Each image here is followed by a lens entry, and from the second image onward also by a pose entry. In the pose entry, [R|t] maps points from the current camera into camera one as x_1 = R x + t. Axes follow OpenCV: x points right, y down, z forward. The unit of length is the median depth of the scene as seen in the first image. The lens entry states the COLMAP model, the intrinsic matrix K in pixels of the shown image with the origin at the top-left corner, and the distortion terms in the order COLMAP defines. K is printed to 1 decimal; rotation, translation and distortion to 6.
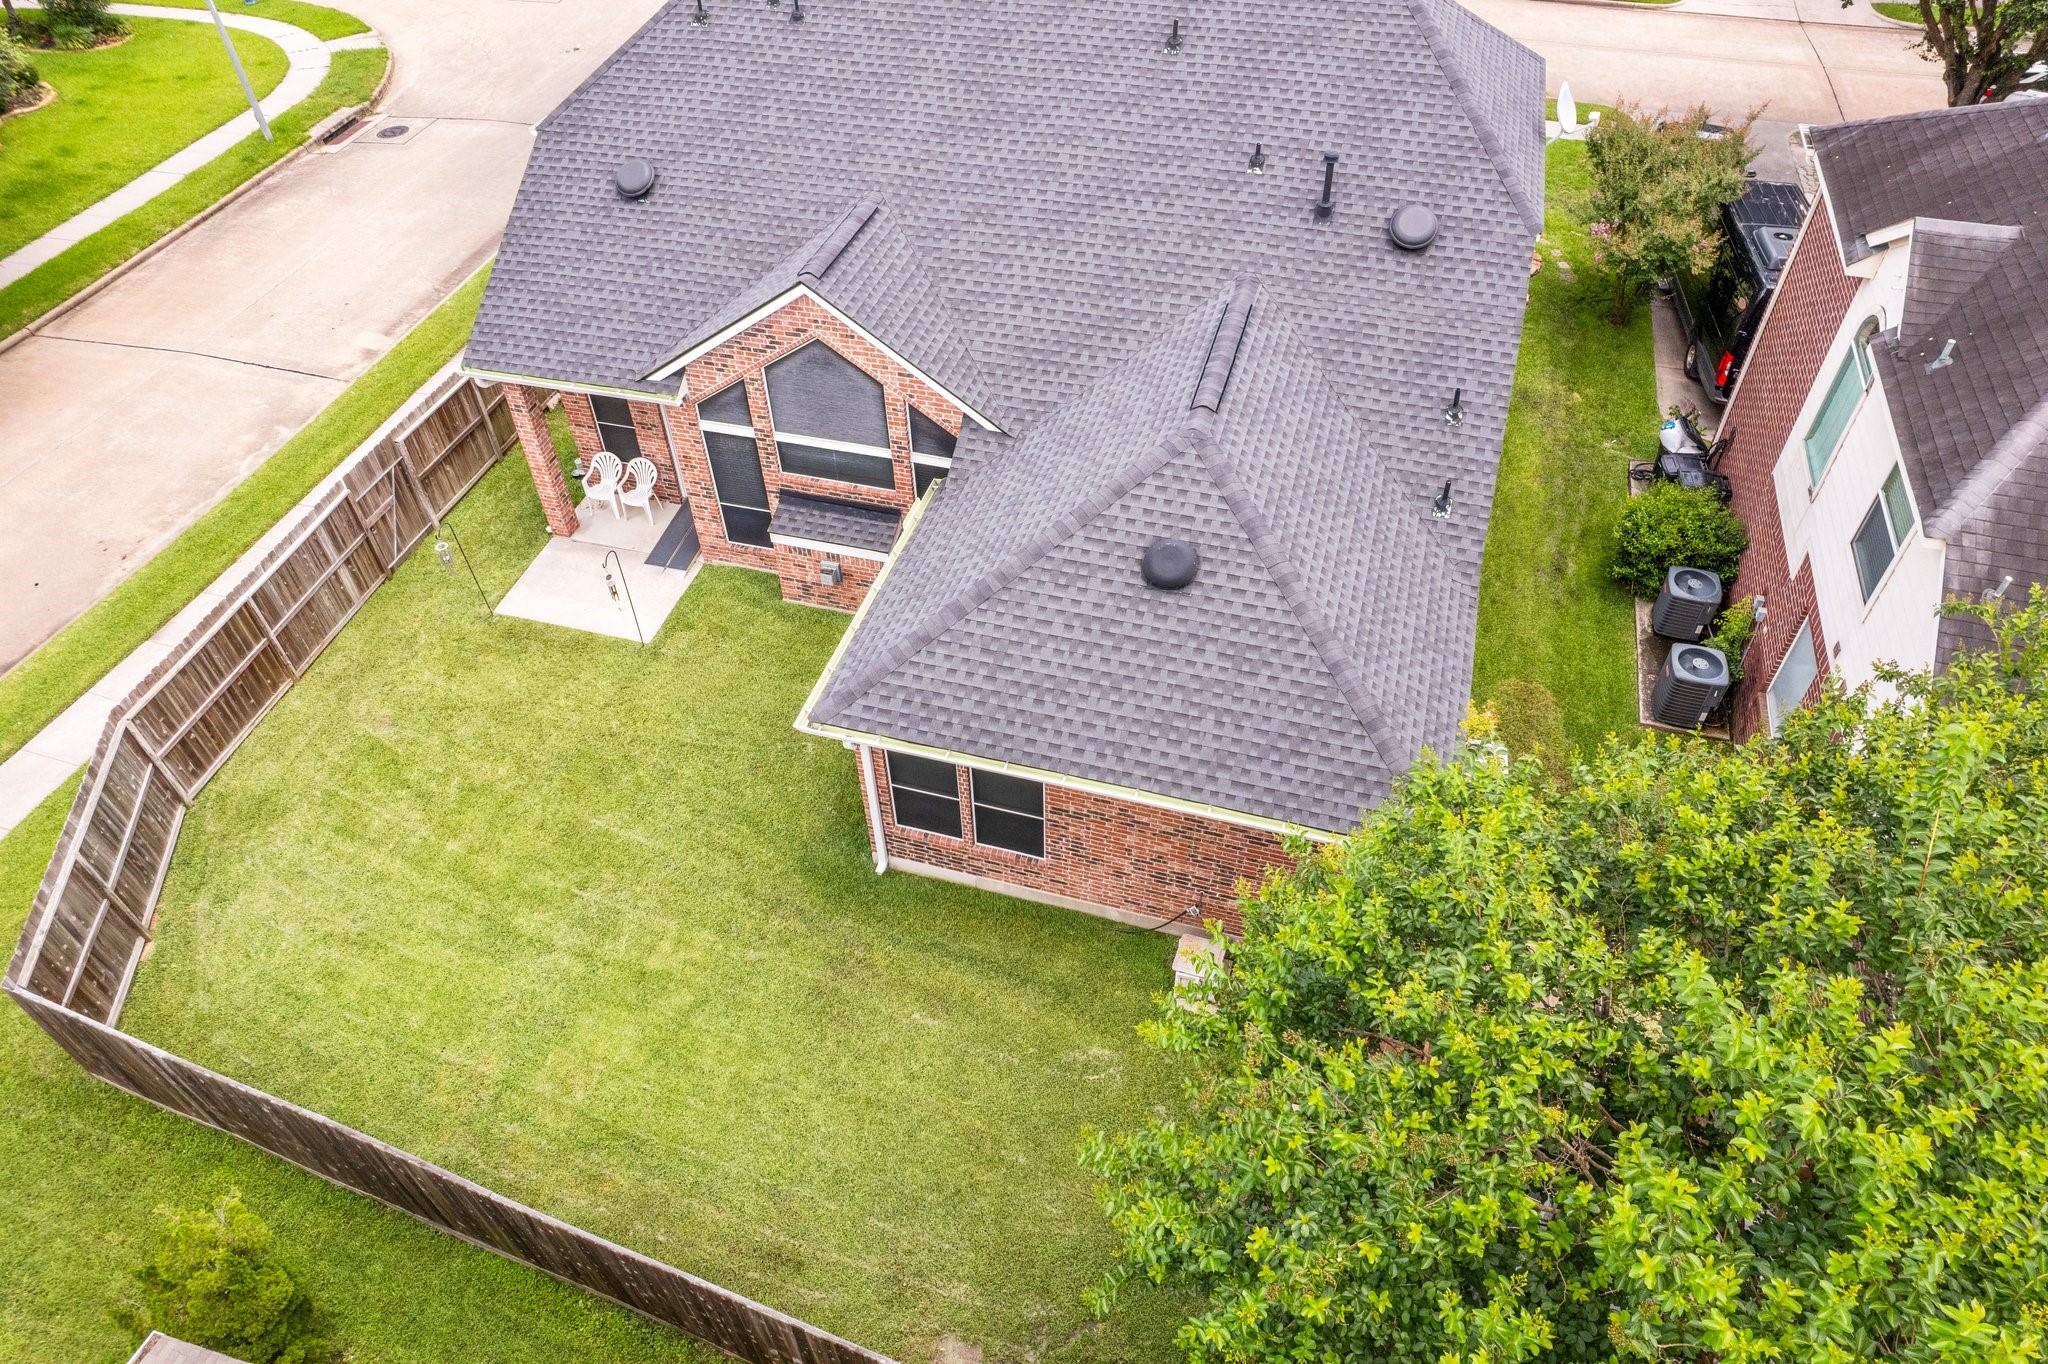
lens RADIAL K [[1305.5, 0, 1017.5], [0, 1305.5, 693.6], [0, 0, 1]] dist [-0.003842, 0.000379]
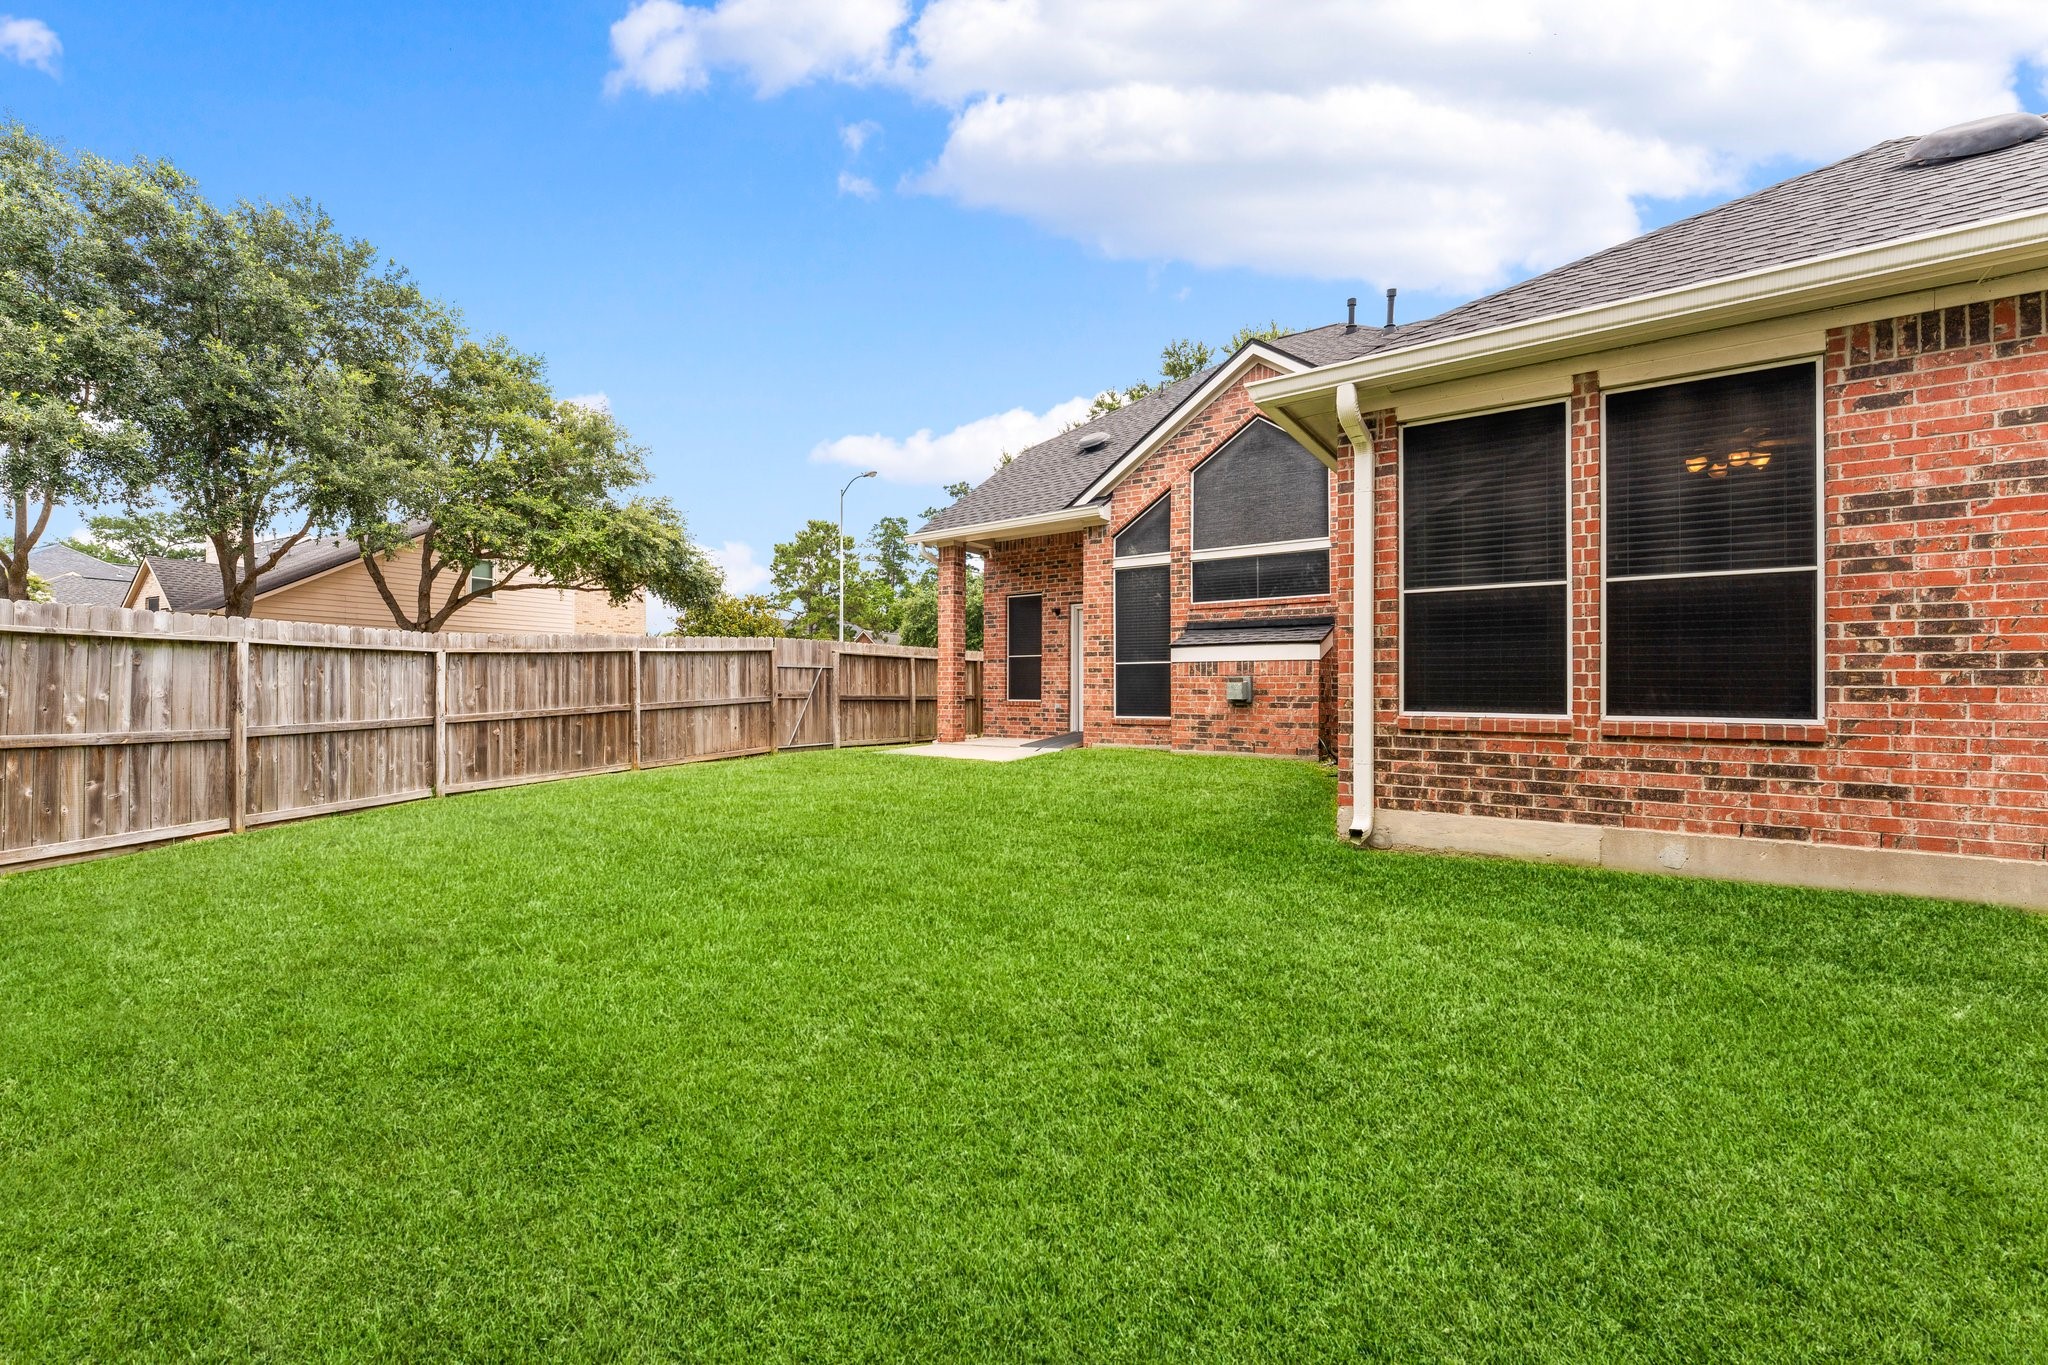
lens RADIAL K [[830.7, 0, 1027.9], [0, 830.7, 687.9], [0, 0, 1]] dist [-0.000768, 0.000020]
pose [[0.951725, 0.022248, -0.306144, -0.112708], [-0.234180, 0.697417, -0.677325, 0.294019], [0.198441, 0.716320, 0.668960, 0.641079]]
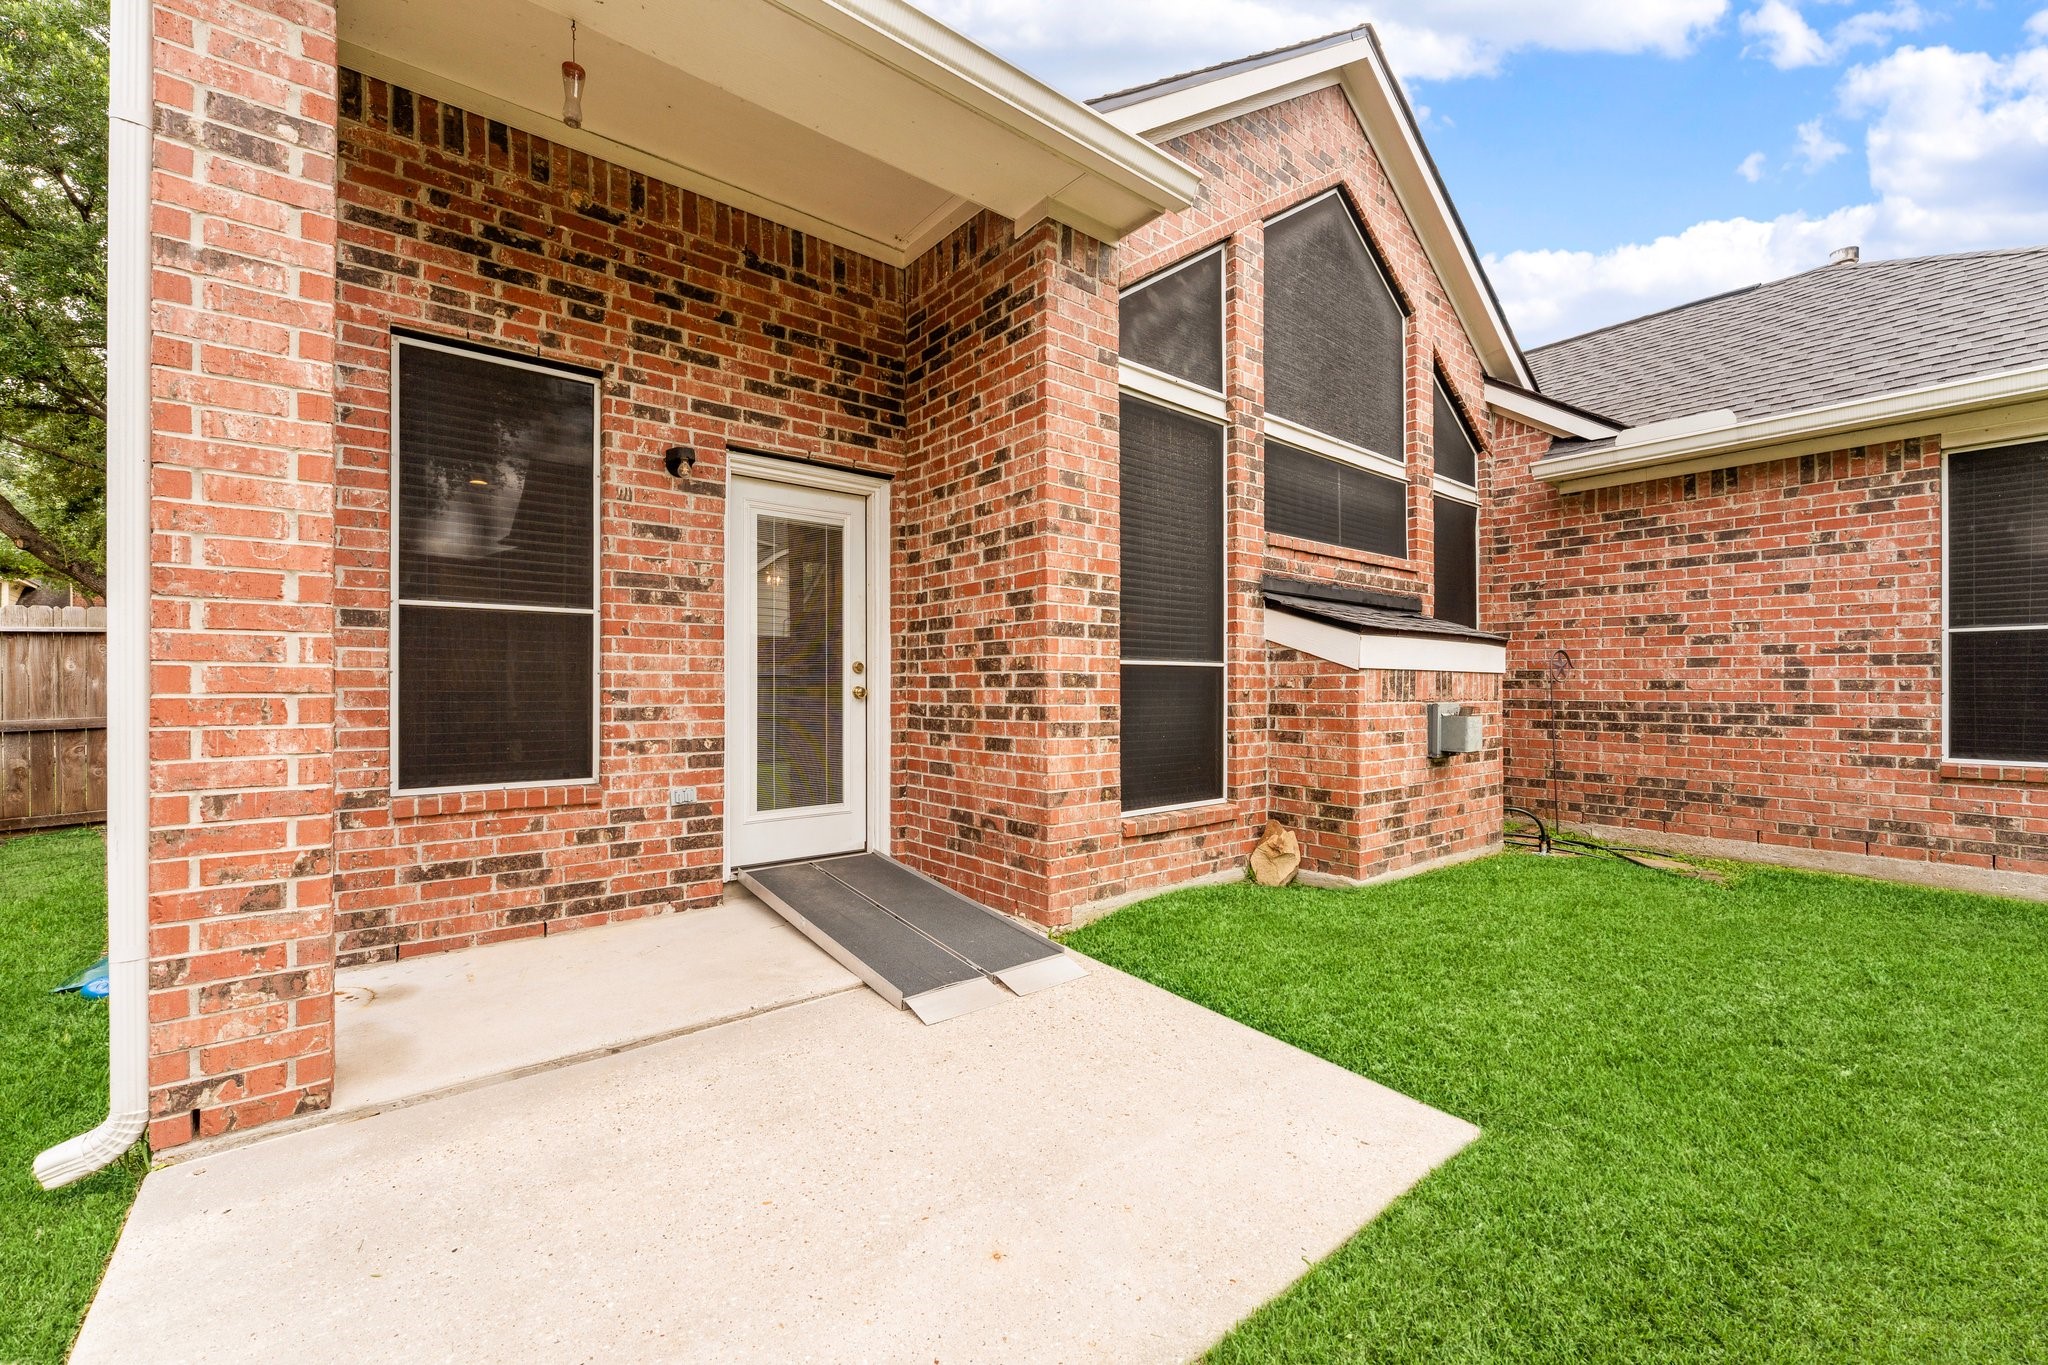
lens RADIAL K [[830.7, 0, 1020.1], [0, 830.7, 688.0], [0, 0, 1]] dist [-0.000768, 0.000020]
pose [[0.554144, 0.026318, 0.832005, -0.432748], [0.581585, 0.702848, -0.409589, -0.075617], [-0.595553, 0.710853, 0.374173, 0.995177]]
